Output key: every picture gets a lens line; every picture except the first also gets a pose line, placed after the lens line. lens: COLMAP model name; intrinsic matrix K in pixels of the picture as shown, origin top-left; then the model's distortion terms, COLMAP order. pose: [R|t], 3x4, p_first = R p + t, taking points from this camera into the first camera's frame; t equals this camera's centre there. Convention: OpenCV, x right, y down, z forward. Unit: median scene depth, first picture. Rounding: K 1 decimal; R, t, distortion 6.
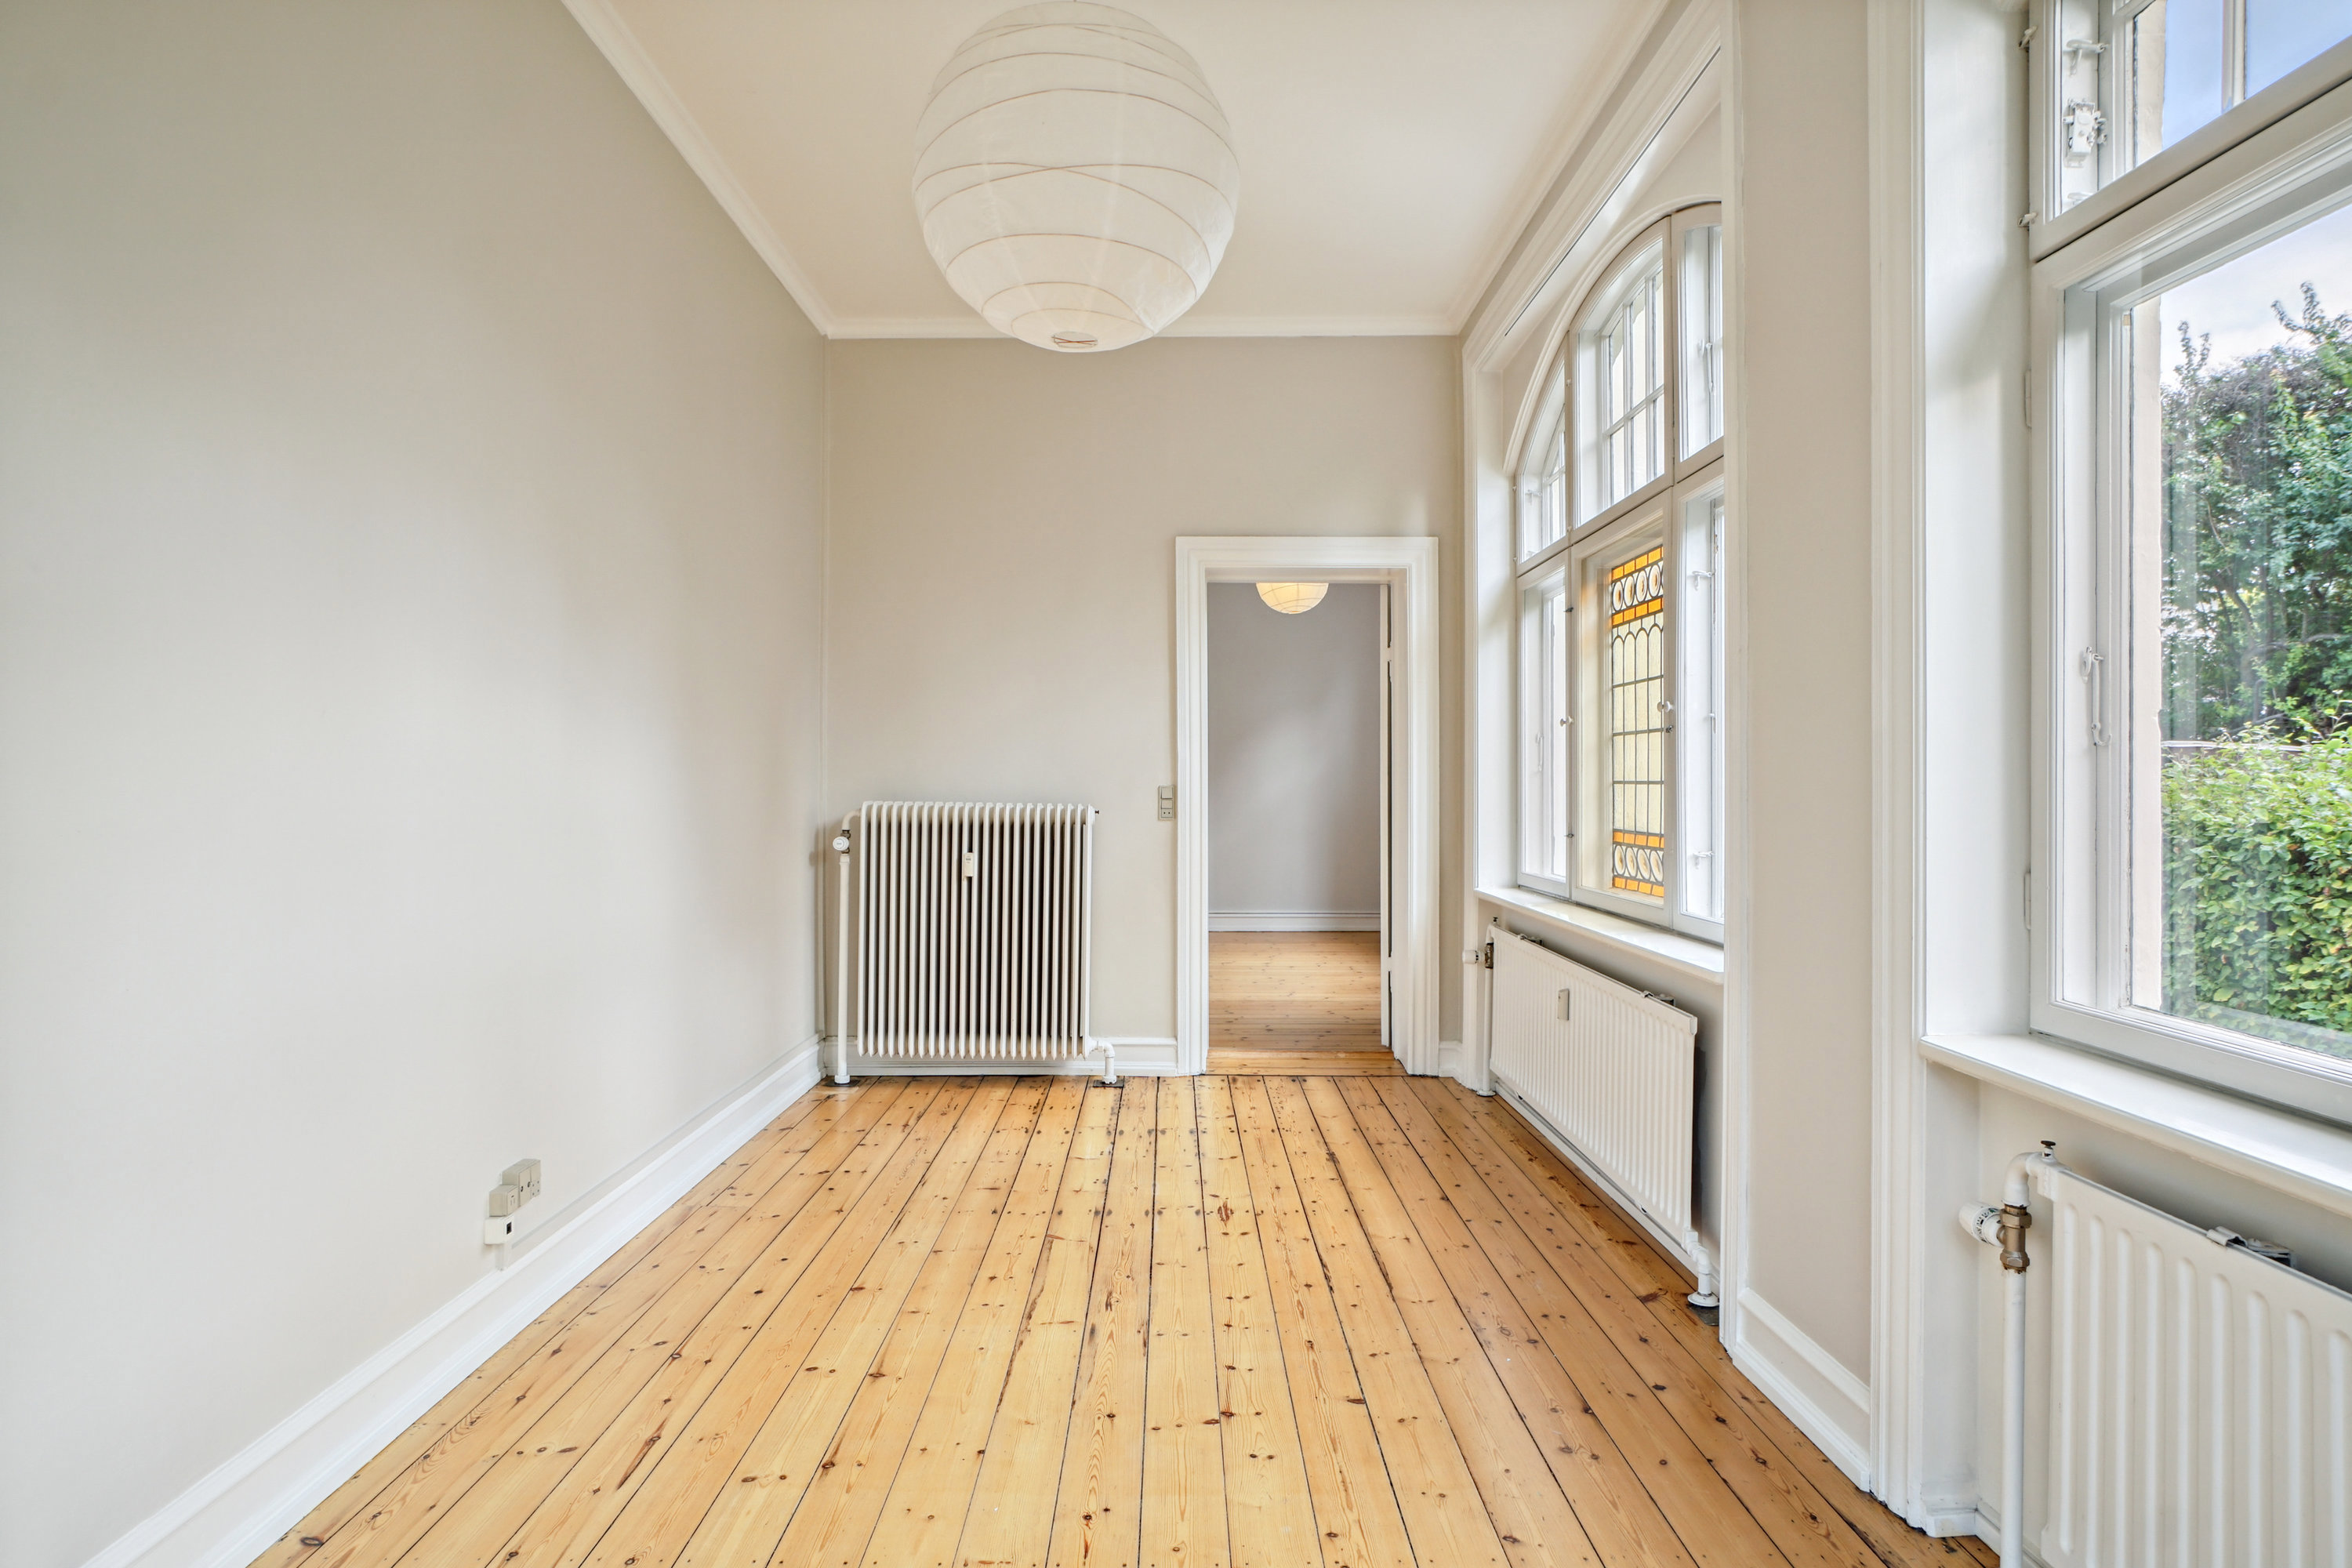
lens RADIAL K [[1277.3, 0, 1176.0], [0, 1277.3, 784.0], [0, 0, 1]] dist [0.000321, 0.000078]
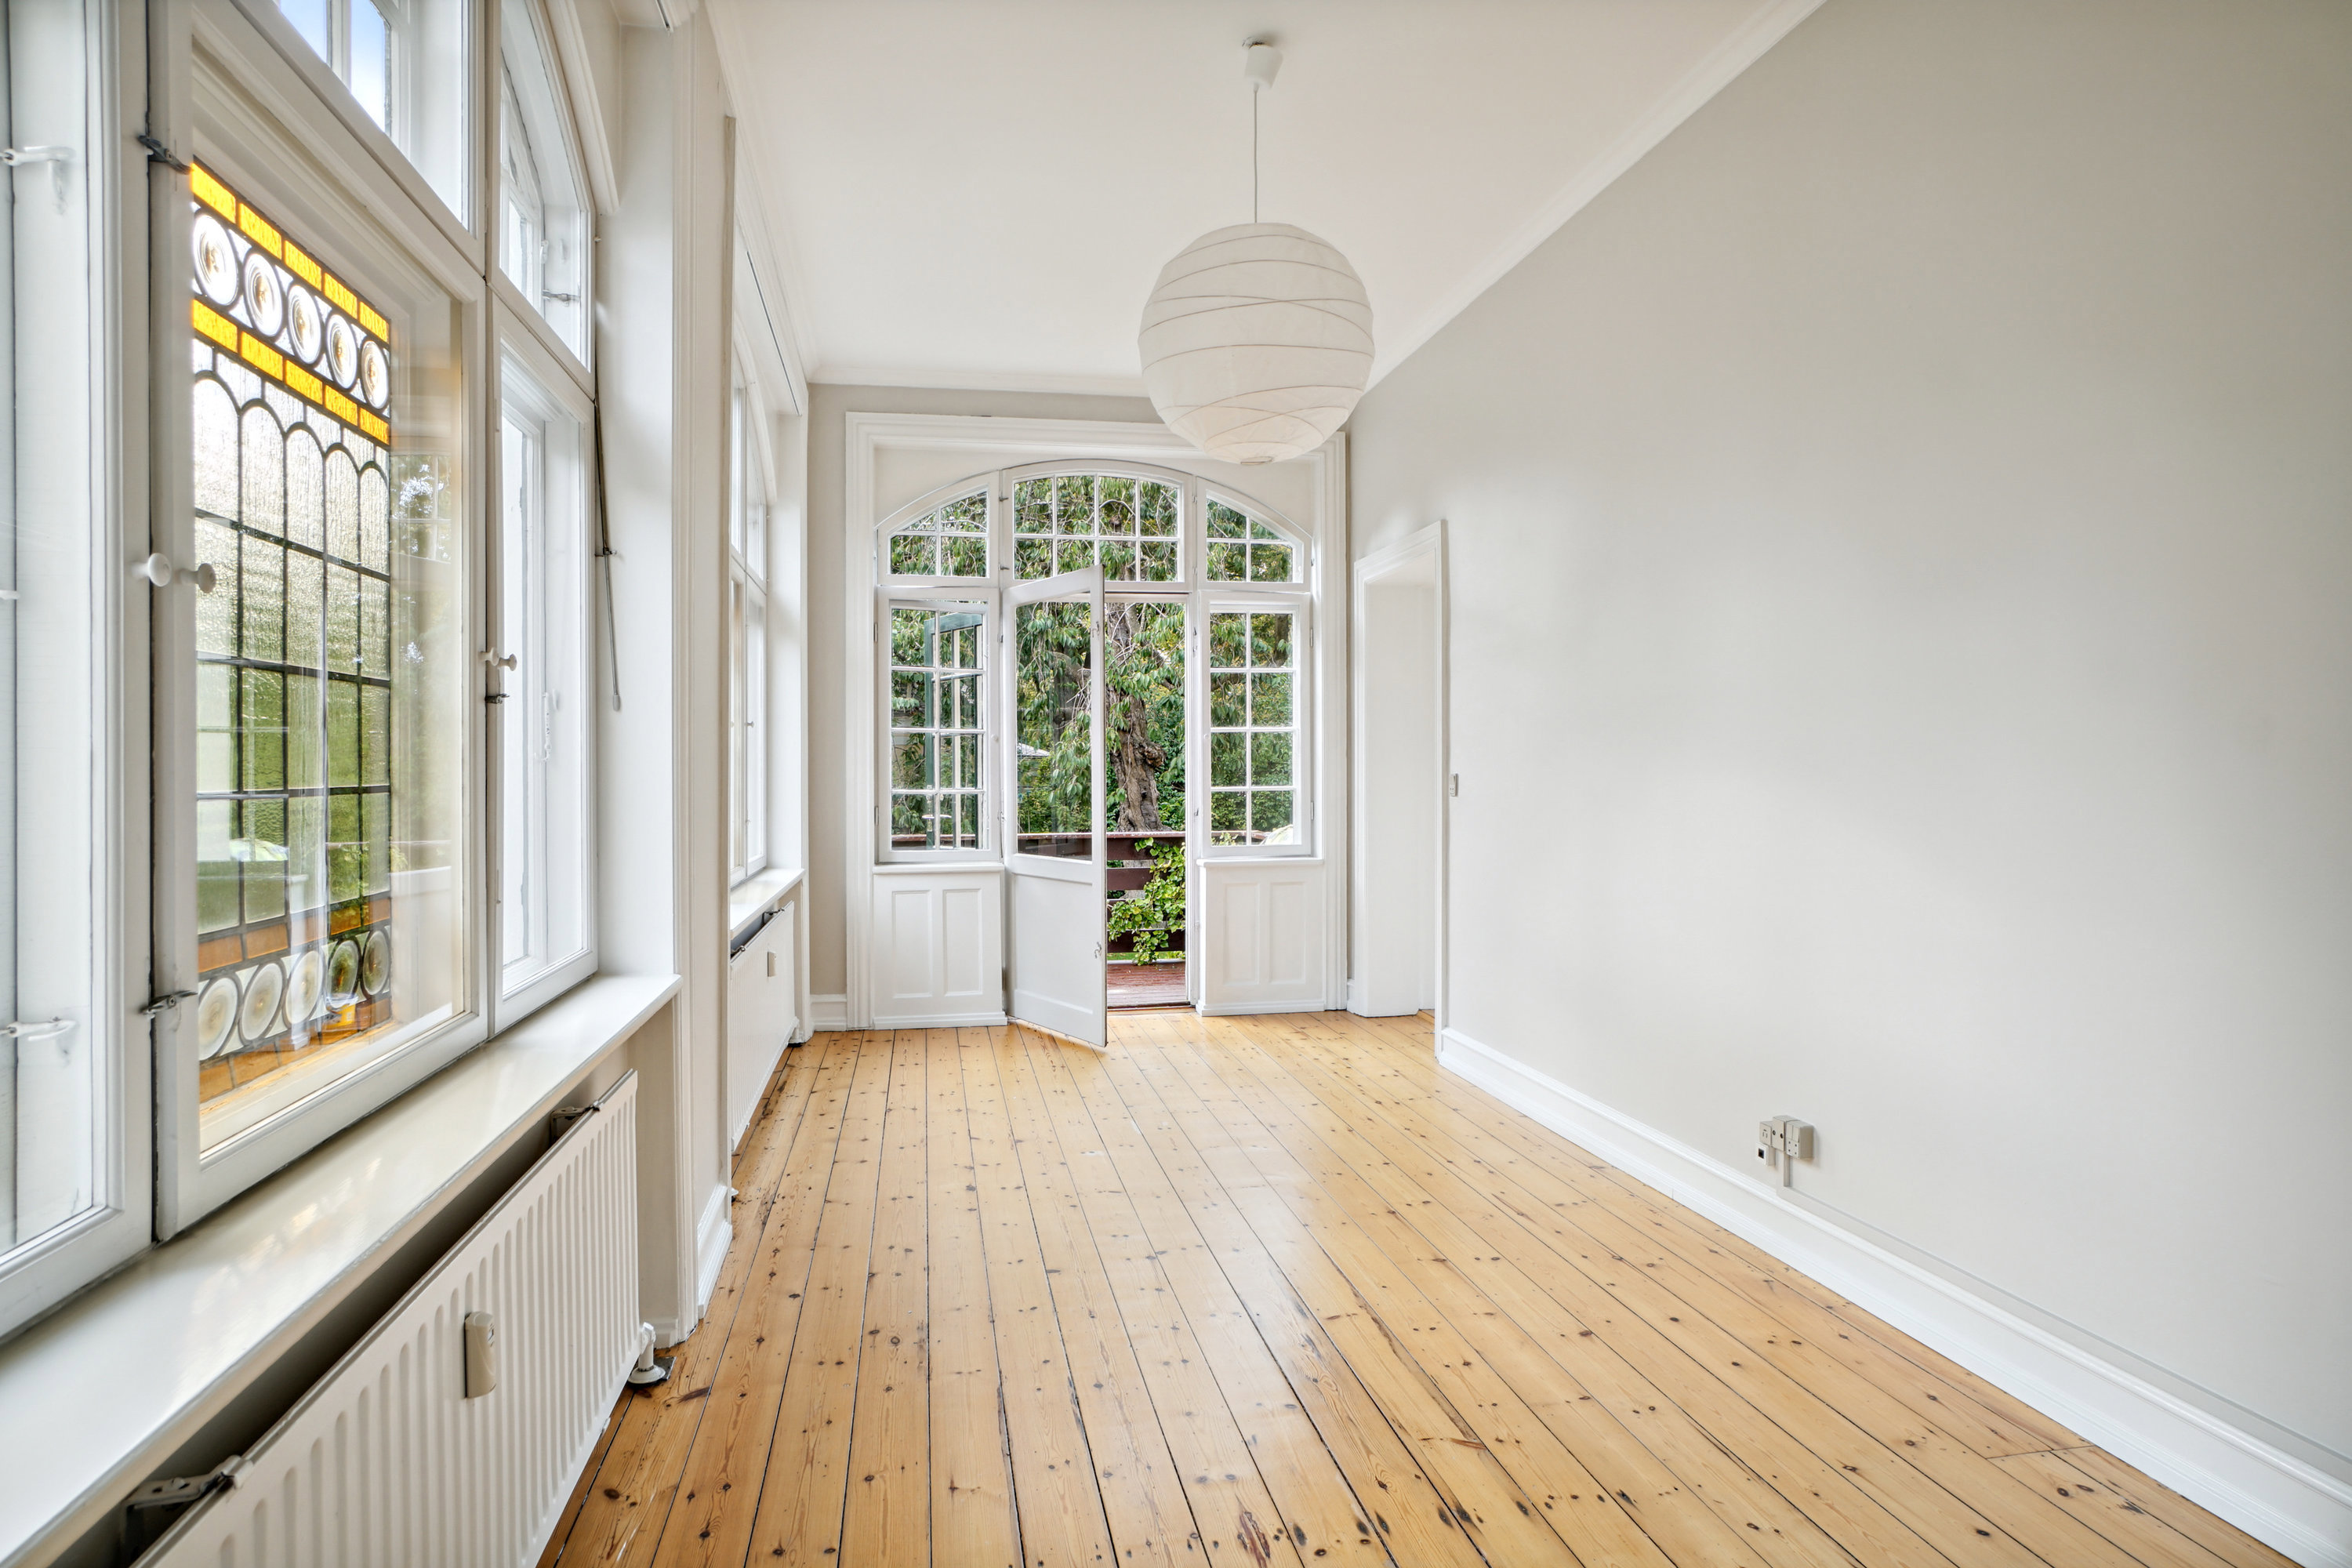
lens RADIAL K [[1277.3, 0, 1176.0], [0, 1277.3, 784.0], [0, 0, 1]] dist [0.000321, 0.000078]
pose [[-0.981046, 0.002544, -0.193758, 0.215932], [-0.000167, 0.999902, 0.013978, -0.011856], [0.193775, 0.013745, -0.980950, 1.835656]]
